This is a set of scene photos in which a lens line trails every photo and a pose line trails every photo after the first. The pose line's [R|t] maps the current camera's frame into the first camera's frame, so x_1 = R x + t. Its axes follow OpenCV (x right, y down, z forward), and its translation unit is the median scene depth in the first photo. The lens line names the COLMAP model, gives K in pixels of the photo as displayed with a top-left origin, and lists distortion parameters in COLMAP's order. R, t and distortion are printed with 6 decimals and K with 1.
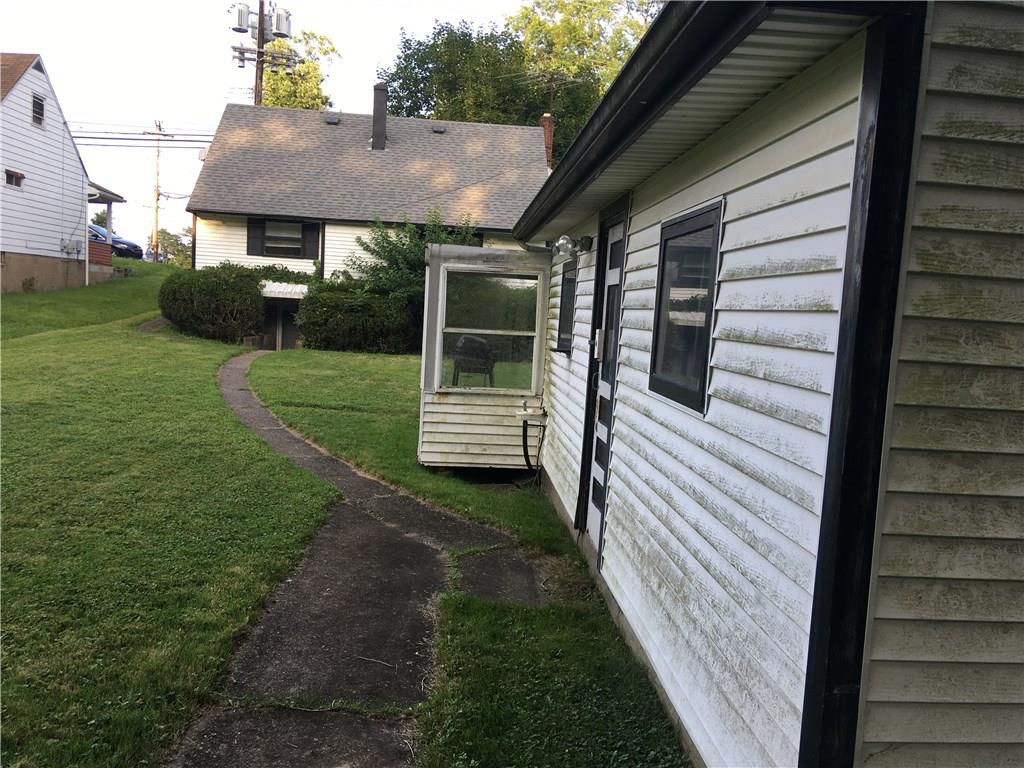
lens RADIAL K [[865.3, 0, 514.5], [0, 865.3, 387.7], [0, 0, 1]] dist [0.096385, -0.151432]
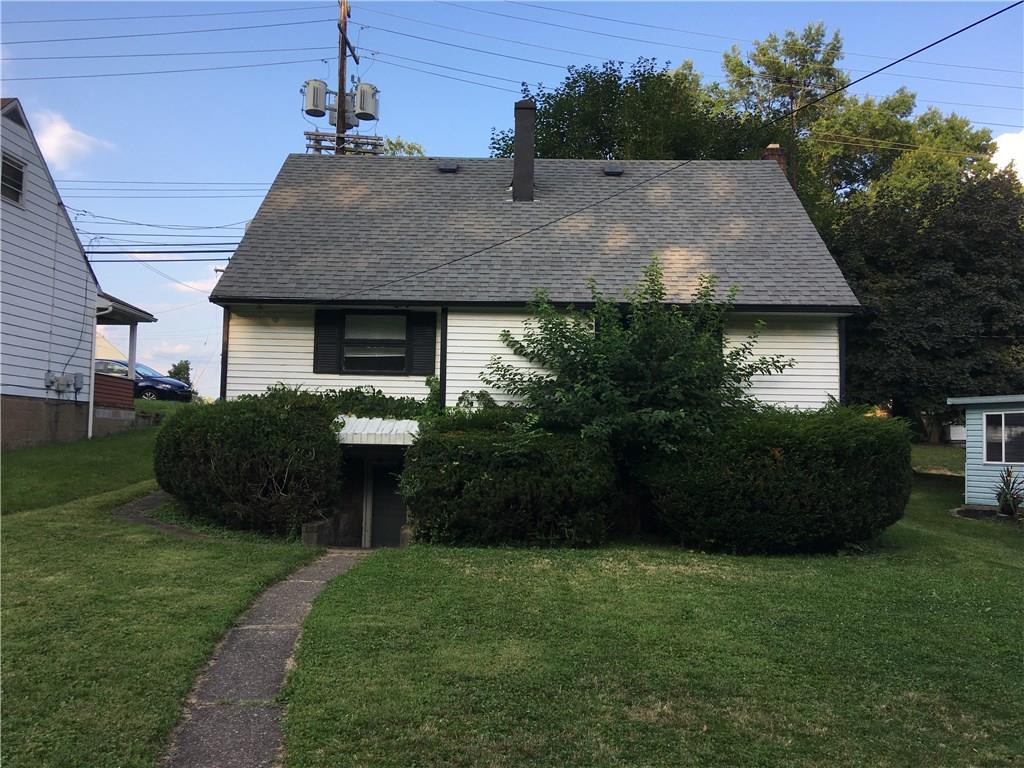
lens RADIAL K [[865.3, 0, 510.6], [0, 865.3, 385.3], [0, 0, 1]] dist [0.096385, -0.151432]
pose [[0.995446, -0.041716, -0.085712, -0.128574], [0.027281, 0.986222, -0.163160, -0.047204], [0.091337, 0.160079, 0.982869, 0.451426]]
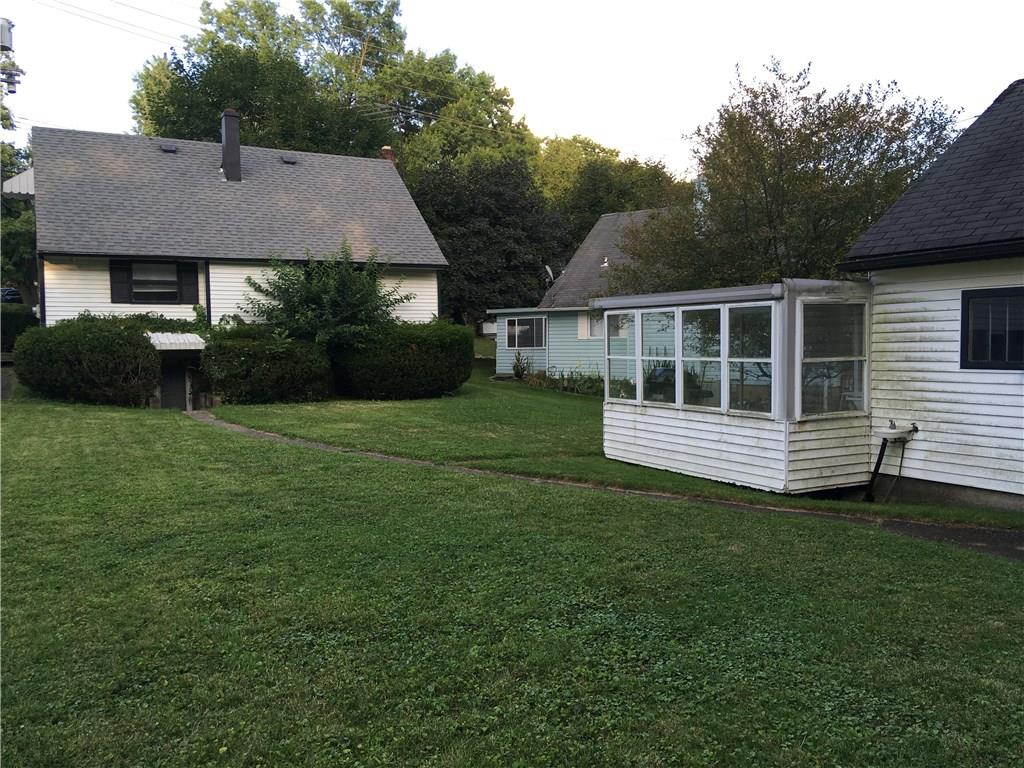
lens RADIAL K [[865.3, 0, 512.6], [0, 865.3, 384.2], [0, 0, 1]] dist [0.096385, -0.151432]
pose [[0.913004, -0.087228, 0.398517, -0.298109], [0.101400, 0.994739, -0.014579, -0.021362], [-0.395149, 0.053720, 0.917045, 0.065809]]
